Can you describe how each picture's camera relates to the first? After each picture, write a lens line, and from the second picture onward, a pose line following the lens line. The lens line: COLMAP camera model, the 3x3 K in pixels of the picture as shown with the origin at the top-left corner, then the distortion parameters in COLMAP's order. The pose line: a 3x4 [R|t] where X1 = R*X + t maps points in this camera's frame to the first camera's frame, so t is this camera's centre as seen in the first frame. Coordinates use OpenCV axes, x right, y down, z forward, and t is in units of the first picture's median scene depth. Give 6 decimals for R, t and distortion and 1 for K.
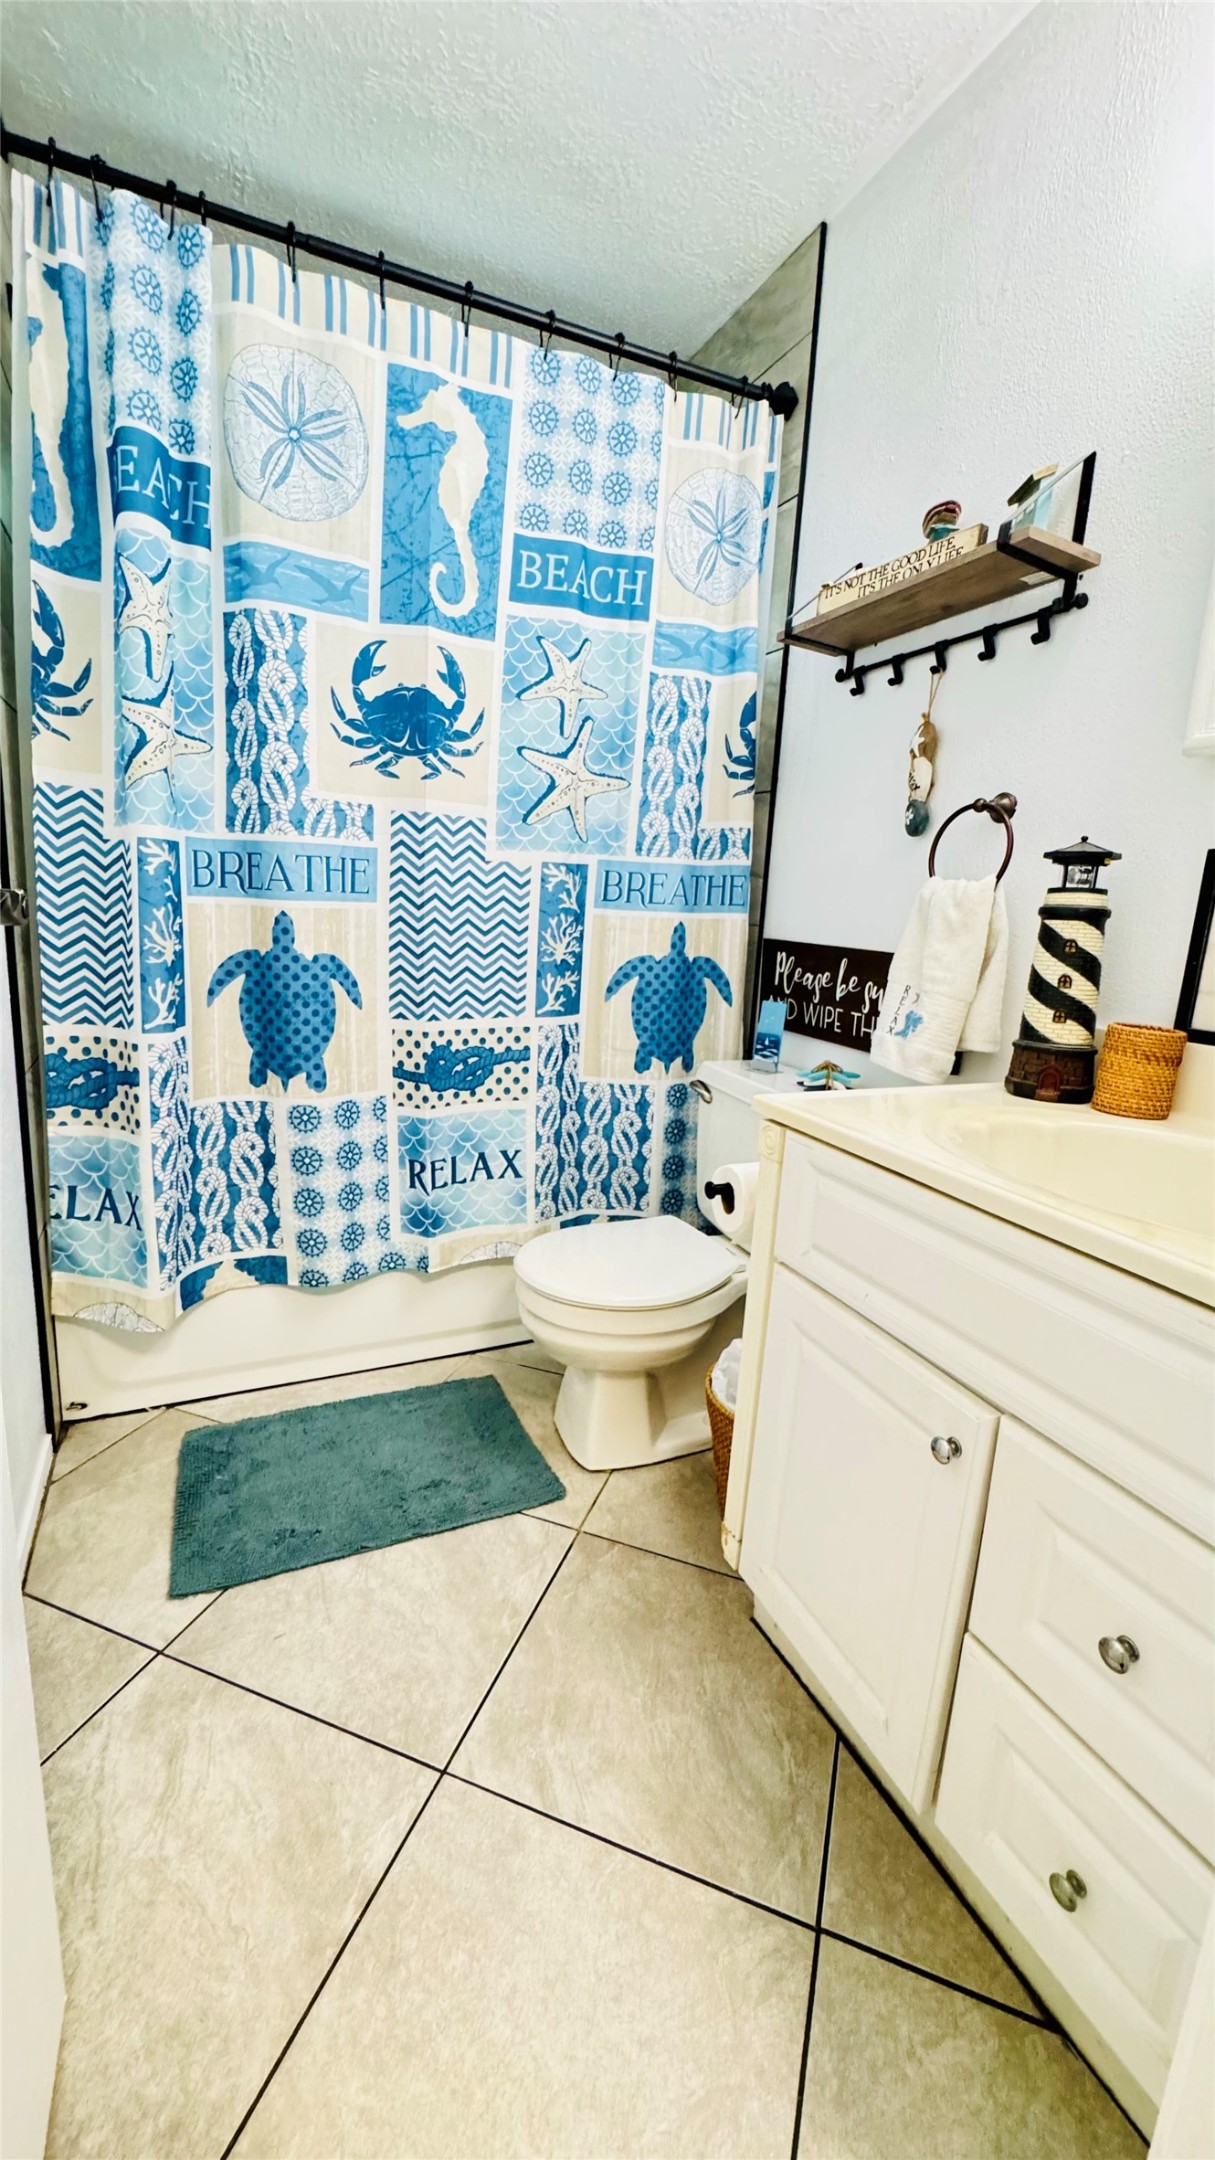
lens RADIAL K [[863.2, 0, 612.0], [0, 863.2, 1076.9], [0, 0, 1]] dist [-0.005571, 0.000743]
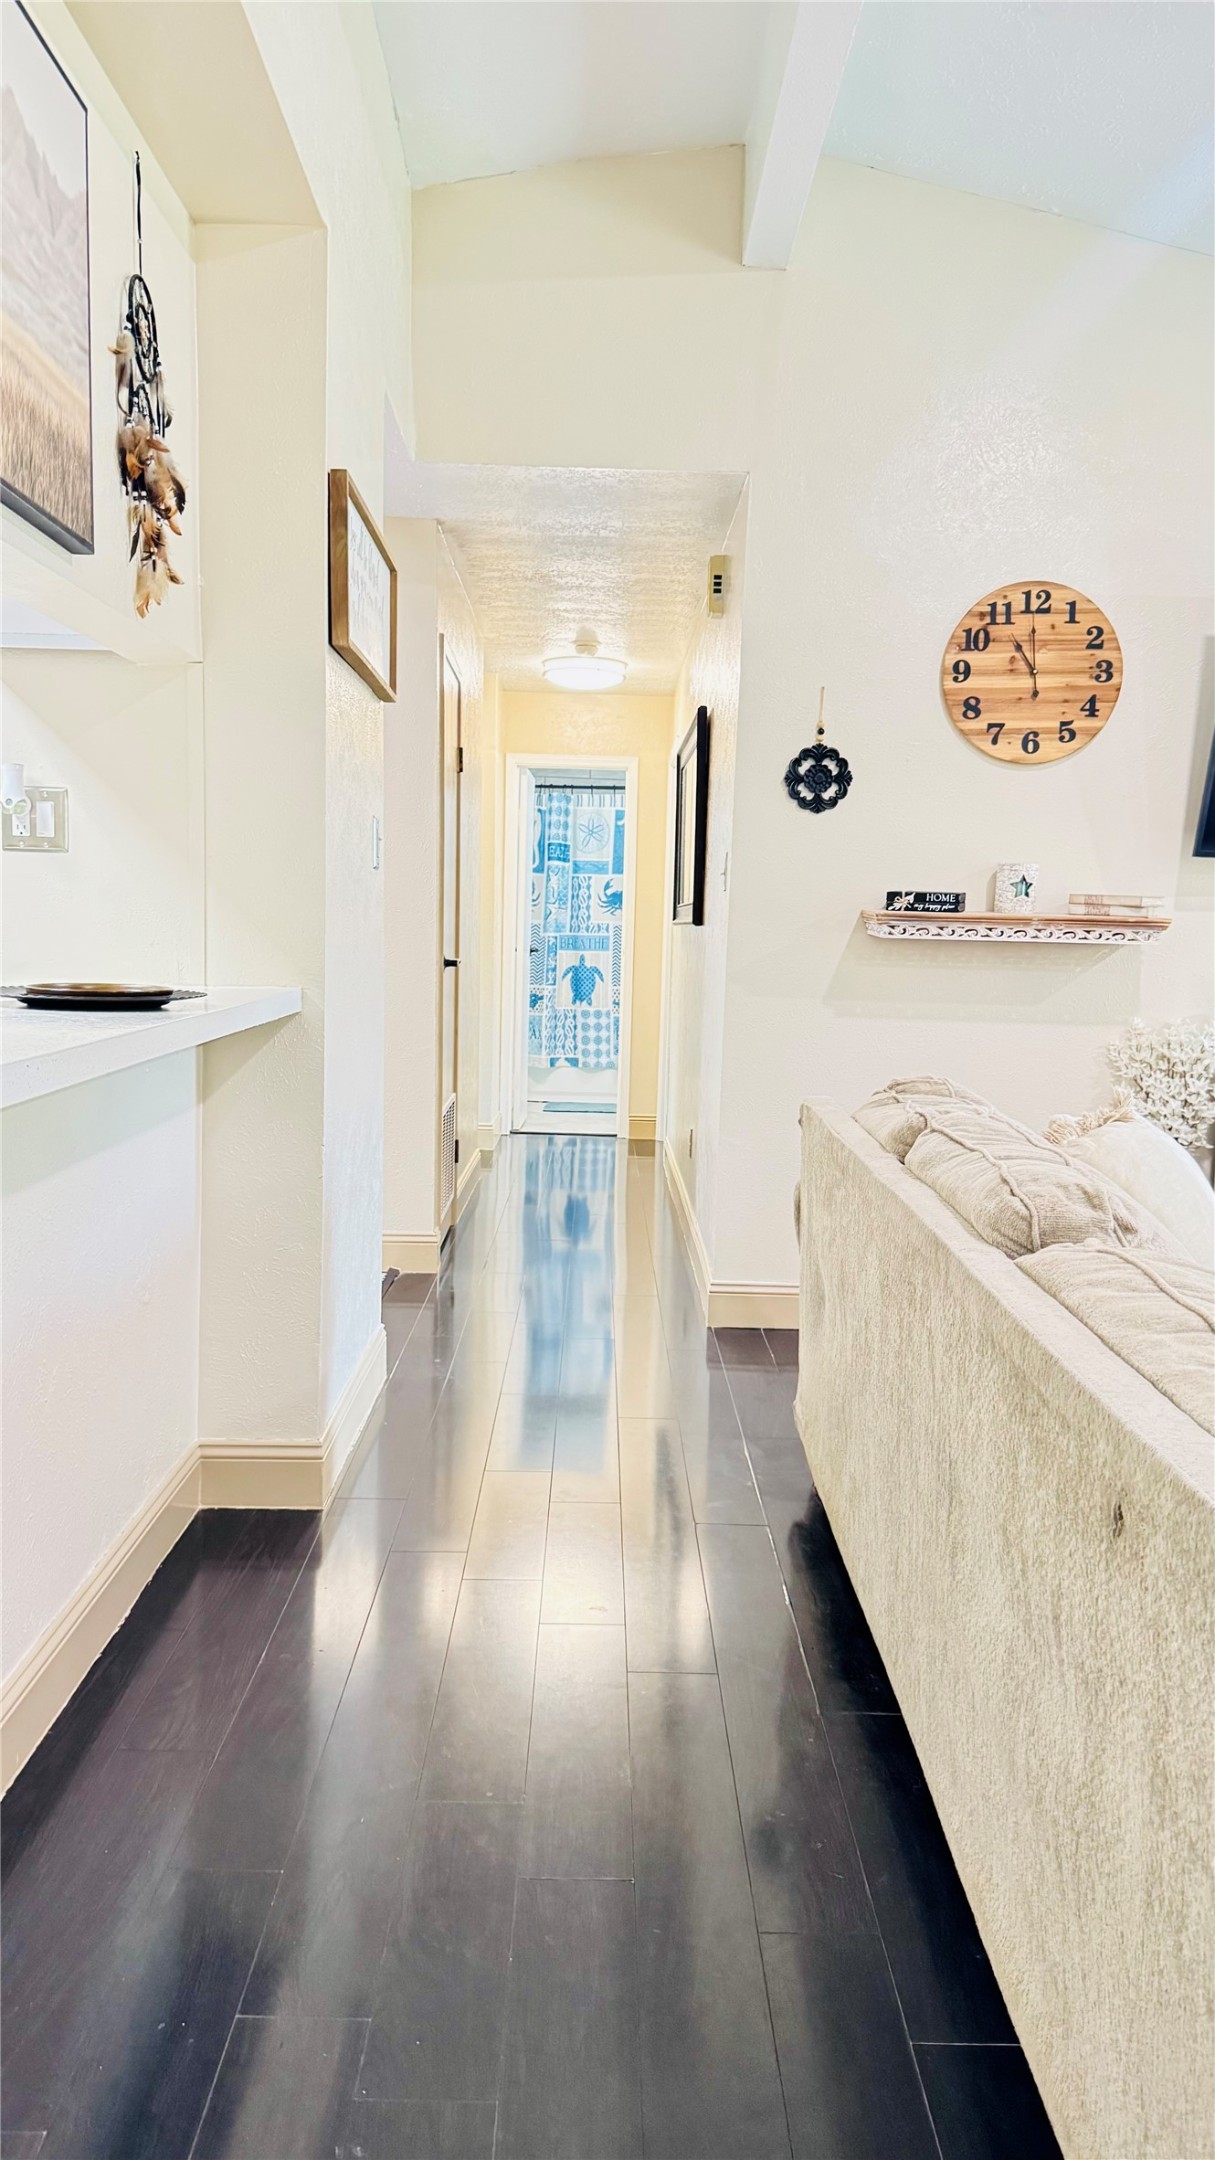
lens RADIAL K [[1492.0, 0, 607.5], [0, 1492.0, 1080.0], [0, 0, 1]] dist [0.051473, -0.001570]
pose [[0.905078, 0.013250, -0.425039, 2.323543], [-0.064043, 0.992361, -0.105440, 0.959866], [0.420395, 0.122652, 0.899013, -4.406487]]
